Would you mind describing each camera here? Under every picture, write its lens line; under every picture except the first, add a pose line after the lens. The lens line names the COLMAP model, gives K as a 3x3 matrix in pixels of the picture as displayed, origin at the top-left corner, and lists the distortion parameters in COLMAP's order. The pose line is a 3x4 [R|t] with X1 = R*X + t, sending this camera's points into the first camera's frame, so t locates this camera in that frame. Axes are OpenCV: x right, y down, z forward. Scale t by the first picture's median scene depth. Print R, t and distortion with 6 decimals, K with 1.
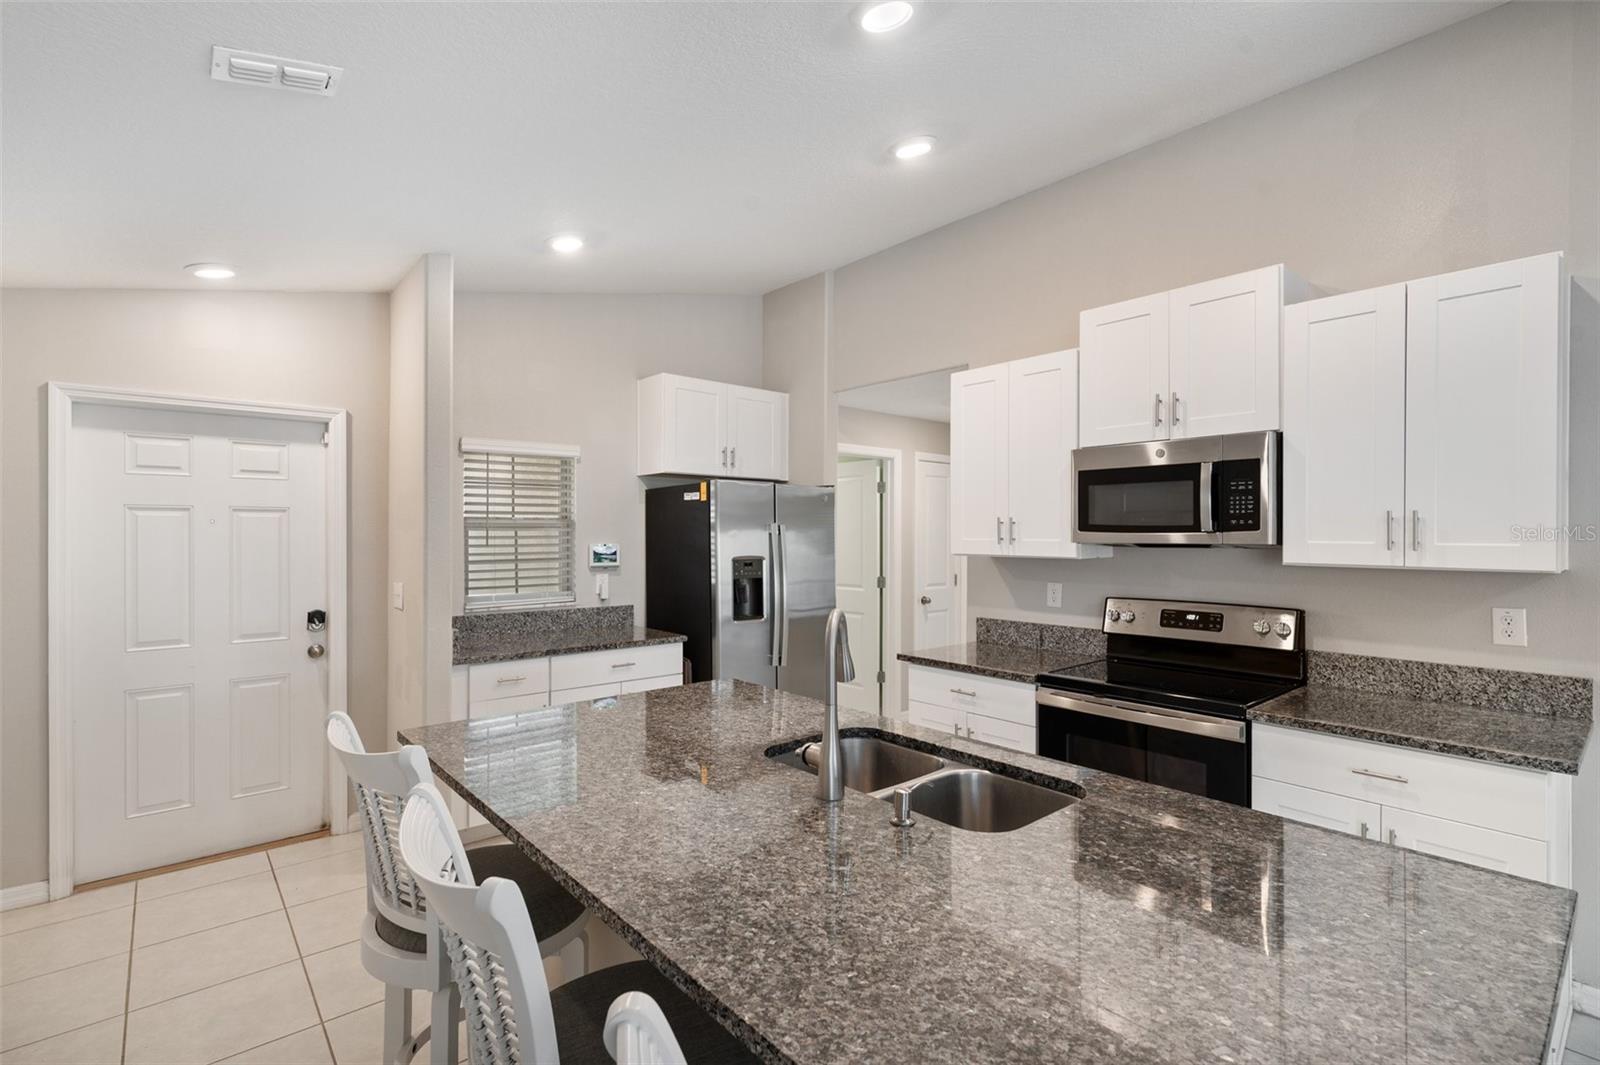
lens RADIAL K [[744.4, 0, 804.3], [0, 744.4, 535.2], [0, 0, 1]] dist [0.002839, -0.000350]
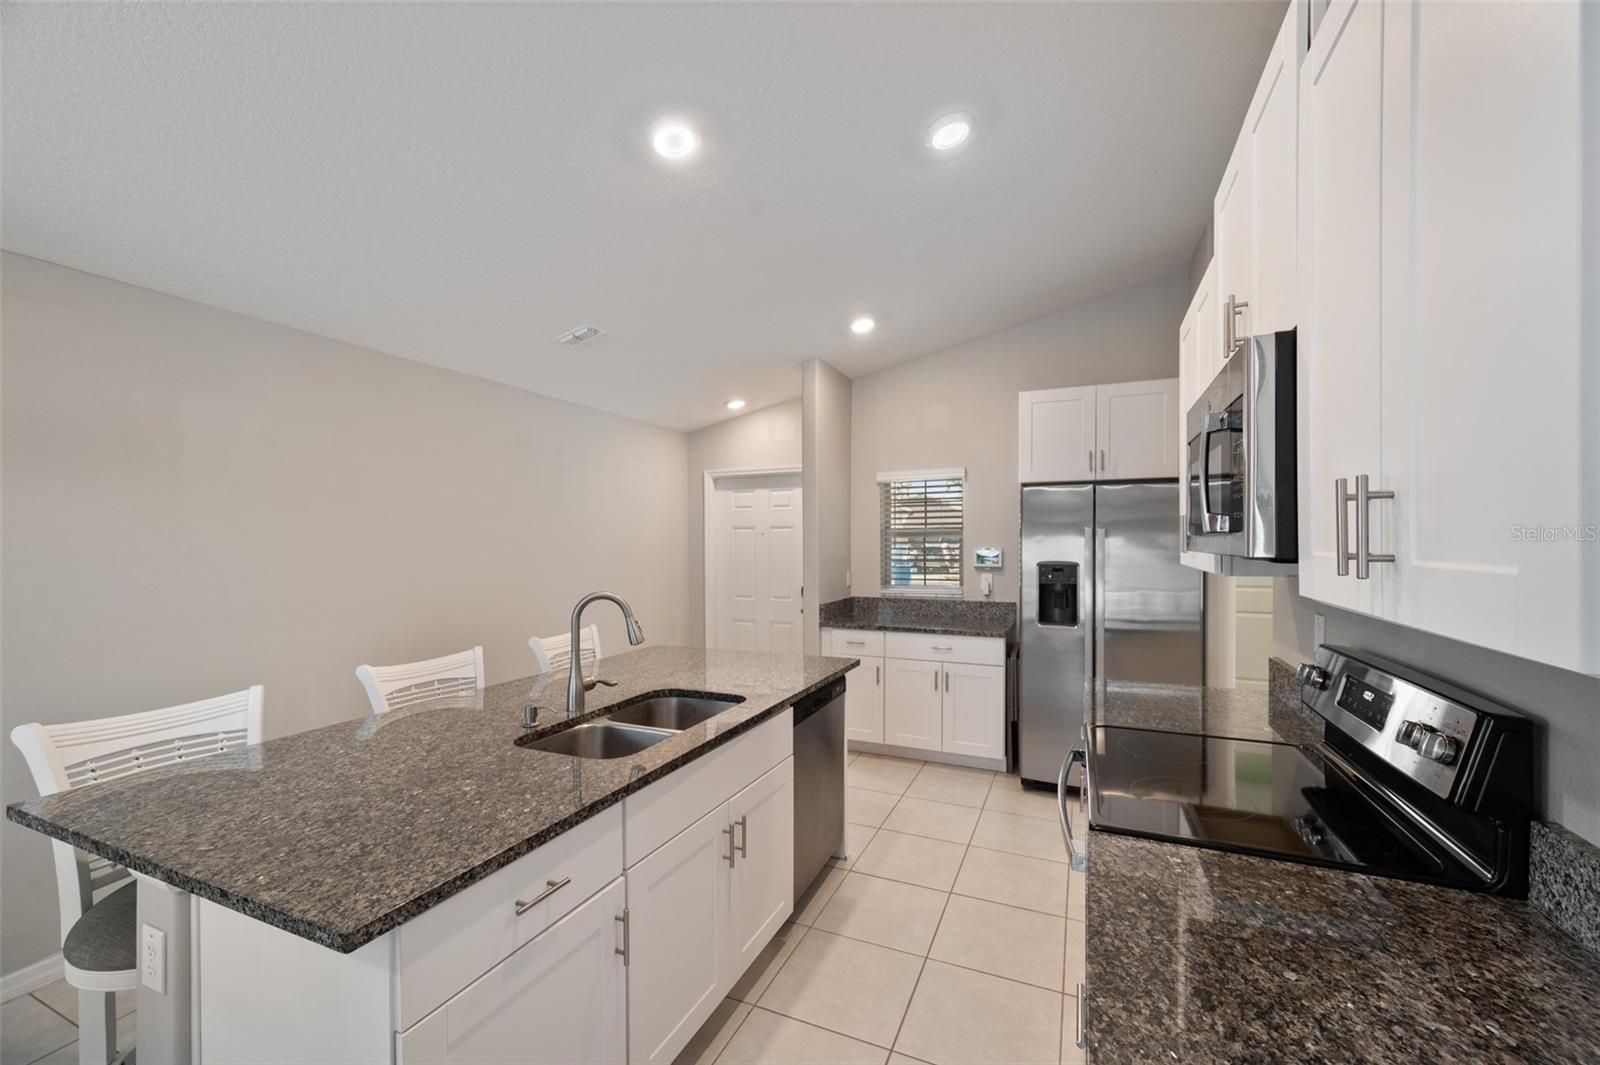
lens RADIAL K [[635.3, 0, 801.5], [0, 635.3, 548.7], [0, 0, 1]] dist [-0.000609, 0.000544]
pose [[0.428128, 0.008686, -0.903676, 0.641067], [0.003810, 0.999928, 0.011416, 0.000046], [0.903710, -0.008330, 0.428064, 0.382423]]
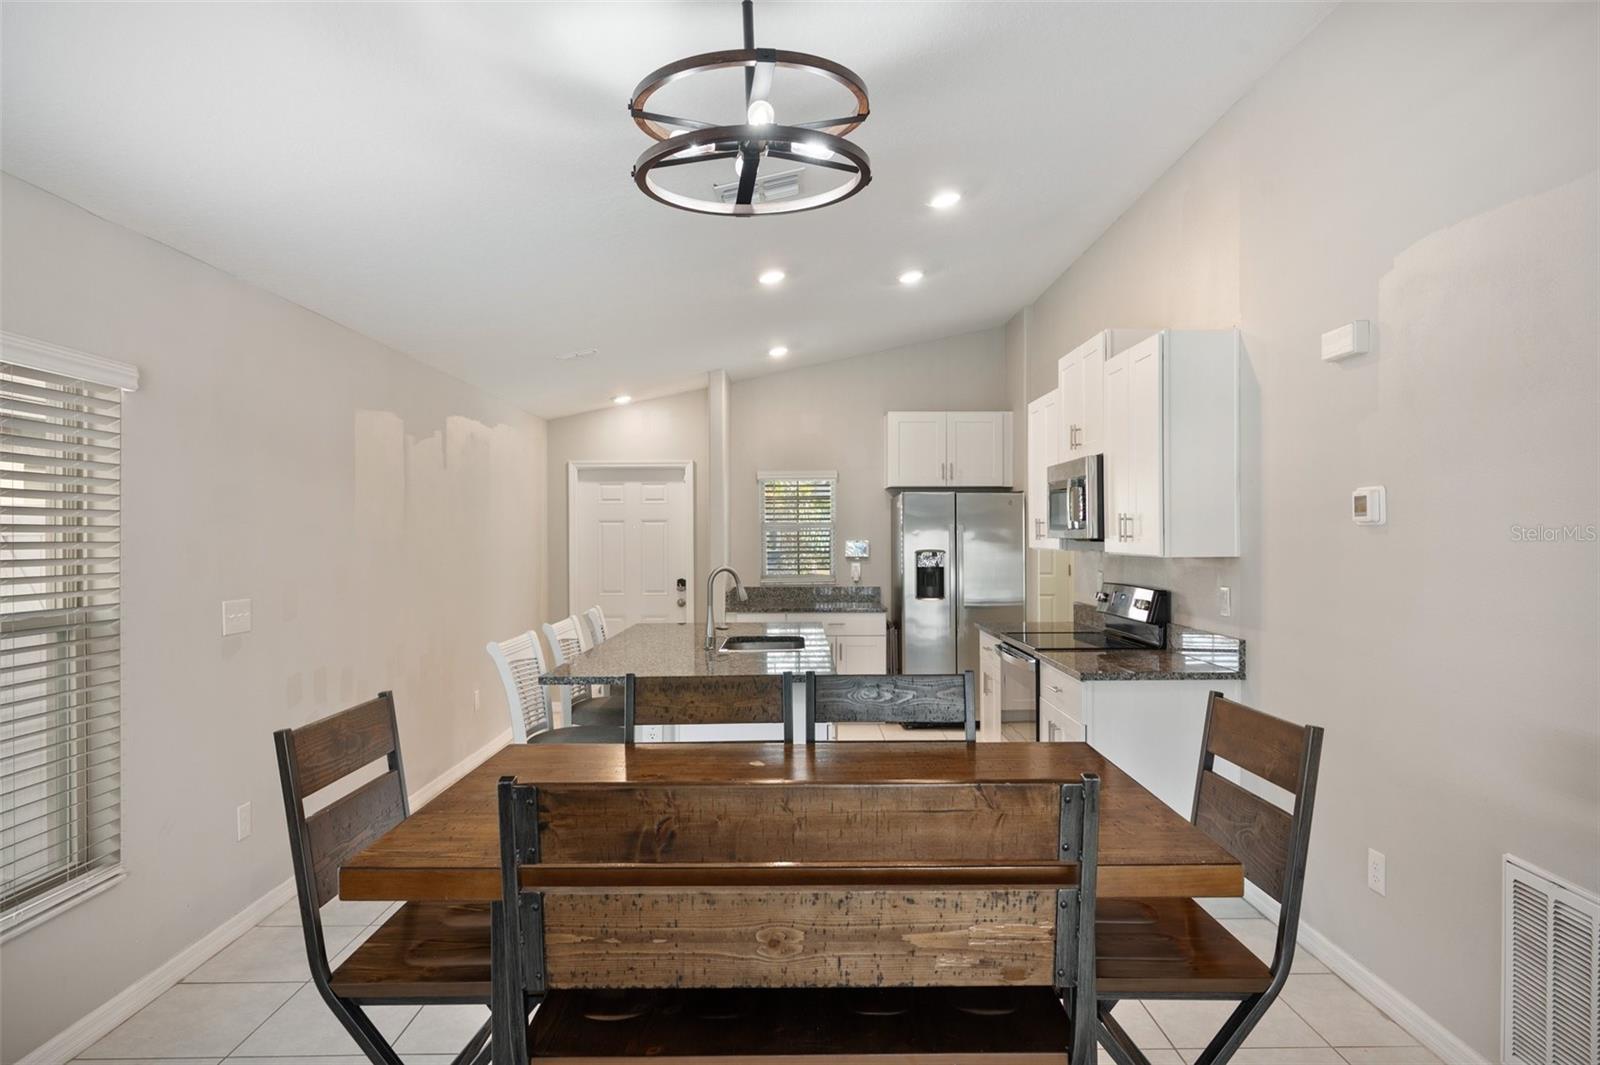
lens RADIAL K [[951.1, 0, 802.0], [0, 951.1, 538.1], [0, 0, 1]] dist [0.006230, -0.001883]
pose [[0.762263, -0.002361, -0.647263, 0.976218], [0.003865, 0.999992, 0.000904, 0.006324], [0.647256, -0.003191, 0.762266, -0.486967]]
